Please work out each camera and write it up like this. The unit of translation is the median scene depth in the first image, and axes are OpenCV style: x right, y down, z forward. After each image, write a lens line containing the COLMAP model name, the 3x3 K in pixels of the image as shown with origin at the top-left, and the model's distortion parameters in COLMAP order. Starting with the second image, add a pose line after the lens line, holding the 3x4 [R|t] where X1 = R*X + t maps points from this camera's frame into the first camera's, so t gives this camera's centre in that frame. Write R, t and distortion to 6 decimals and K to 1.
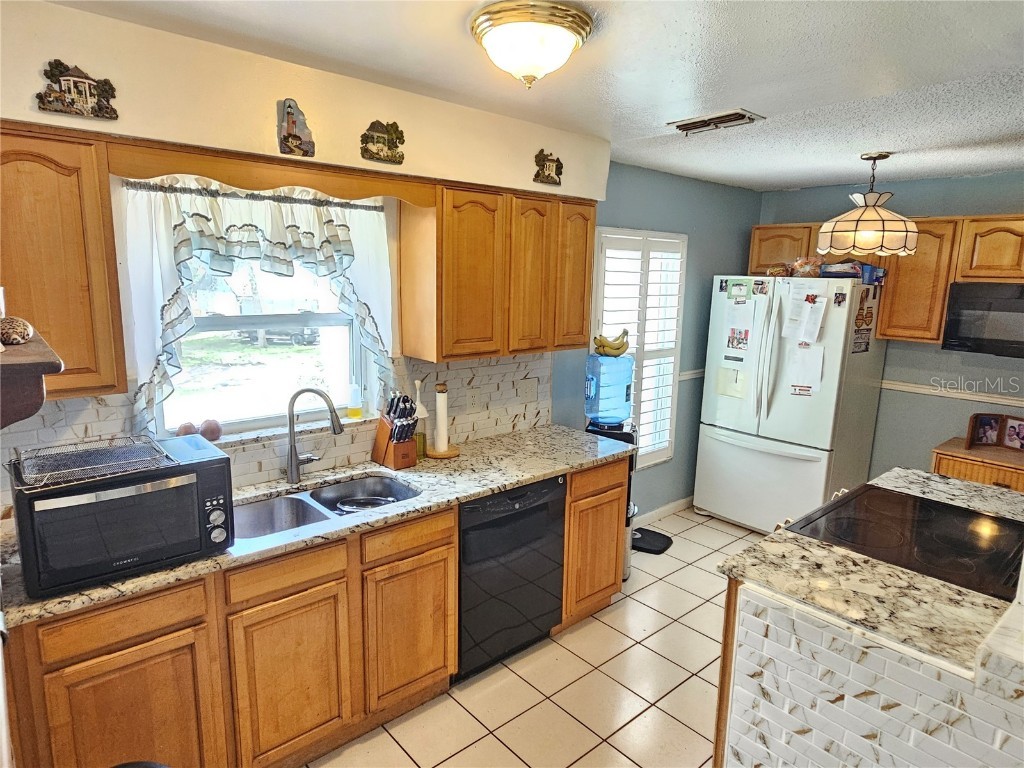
lens RADIAL K [[615.2, 0, 505.6], [0, 615.2, 376.1], [0, 0, 1]] dist [-0.003135, -0.002090]
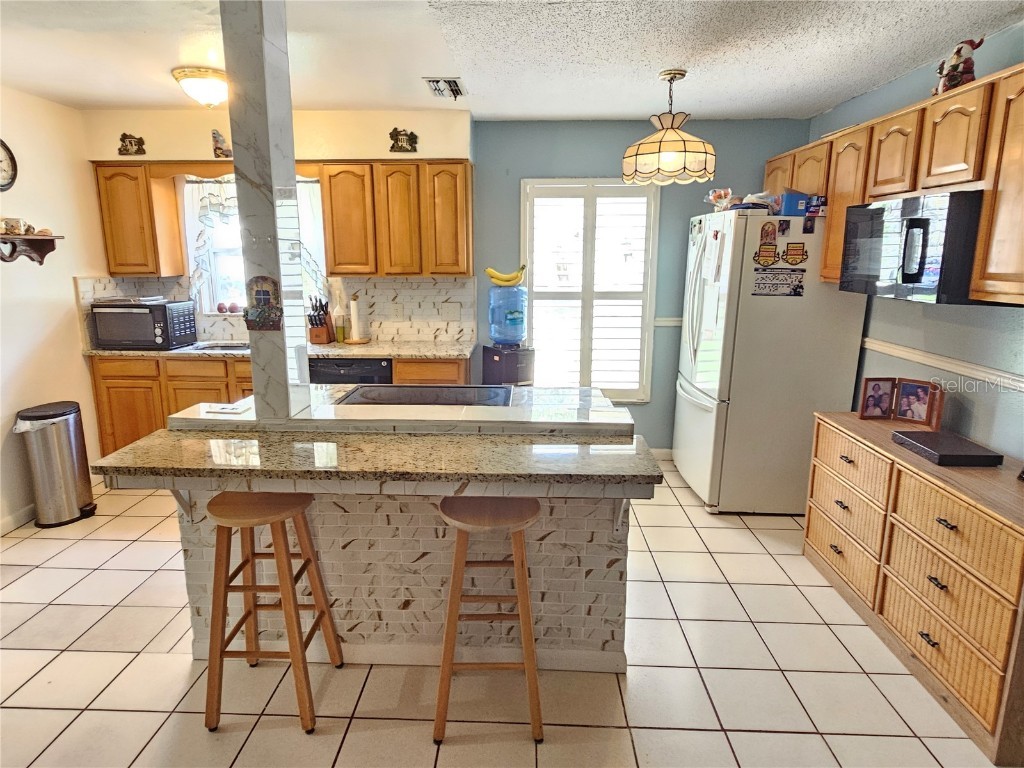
lens RADIAL K [[615.2, 0, 505.6], [0, 615.2, 376.1], [0, 0, 1]] dist [-0.003135, -0.002090]
pose [[0.730699, 0.116761, -0.672641, 1.126860], [-0.100511, 0.992928, 0.063171, 0.072489], [0.675260, 0.021449, 0.737268, 0.130618]]
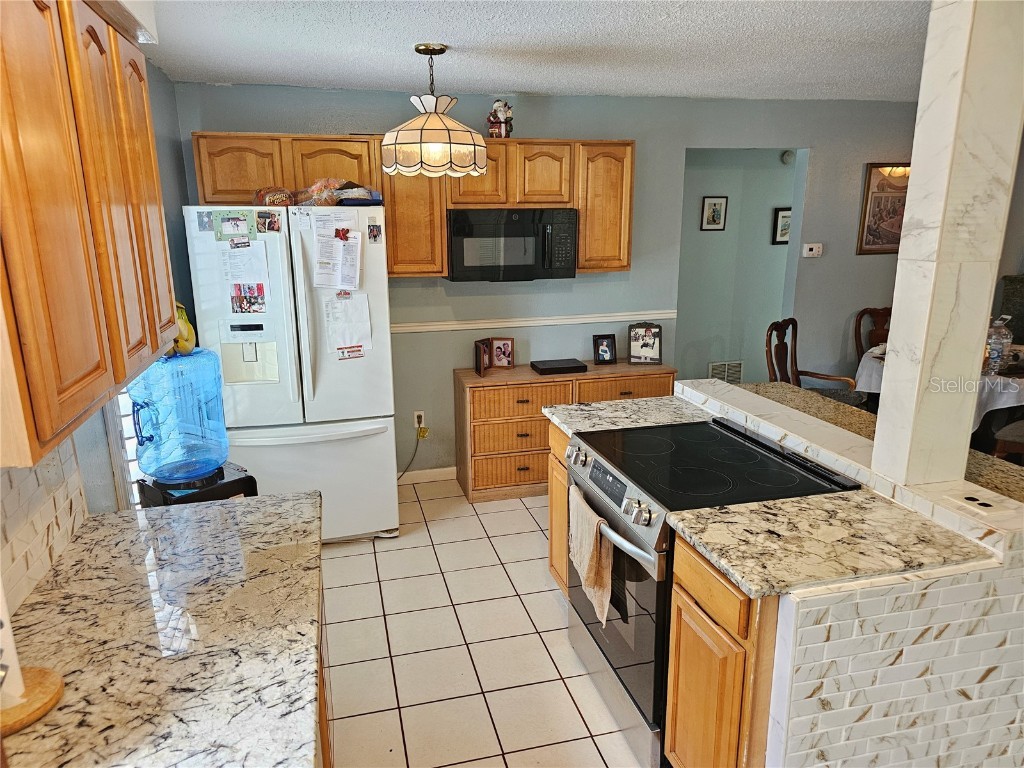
lens RADIAL K [[687.9, 0, 502.6], [0, 687.9, 393.7], [0, 0, 1]] dist [0.057504, -0.052257]
pose [[0.447331, -0.242791, 0.860783, -0.263641], [0.168402, 0.968098, 0.185545, -0.071862], [-0.878371, 0.061957, 0.473947, 0.515393]]
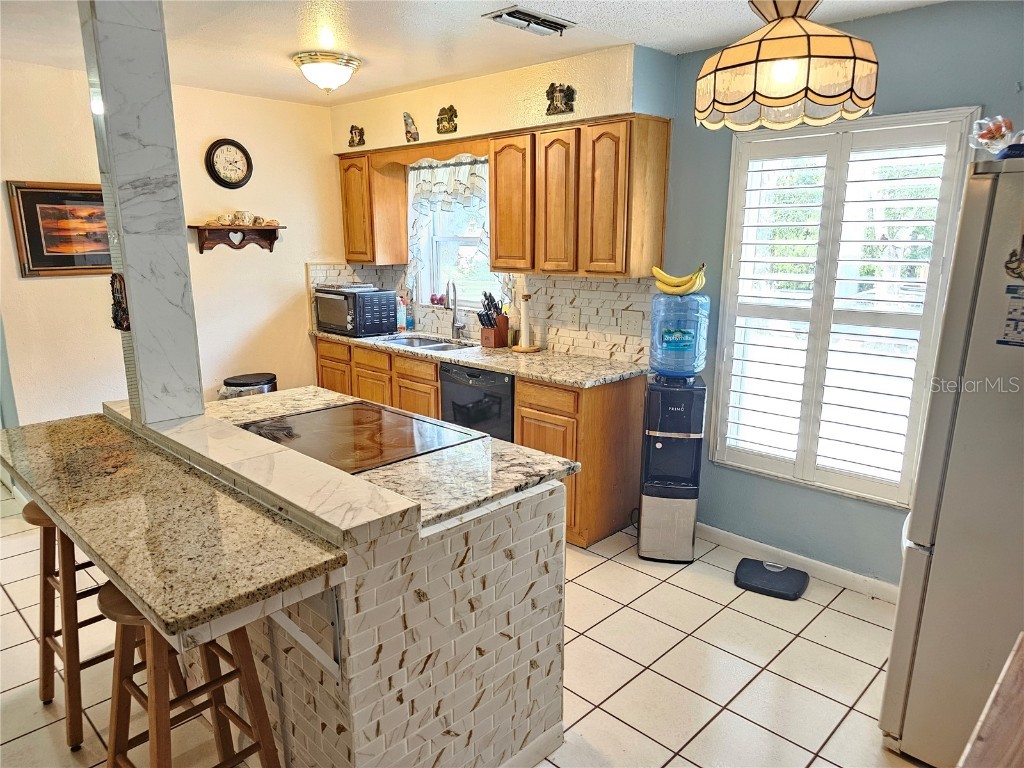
lens RADIAL K [[687.9, 0, 502.6], [0, 687.9, 393.7], [0, 0, 1]] dist [0.057504, -0.052257]
pose [[0.081515, 0.205842, -0.975184, 1.237114], [-0.165143, 0.967705, 0.190459, -0.047866], [0.982895, 0.145520, 0.112876, 0.765170]]
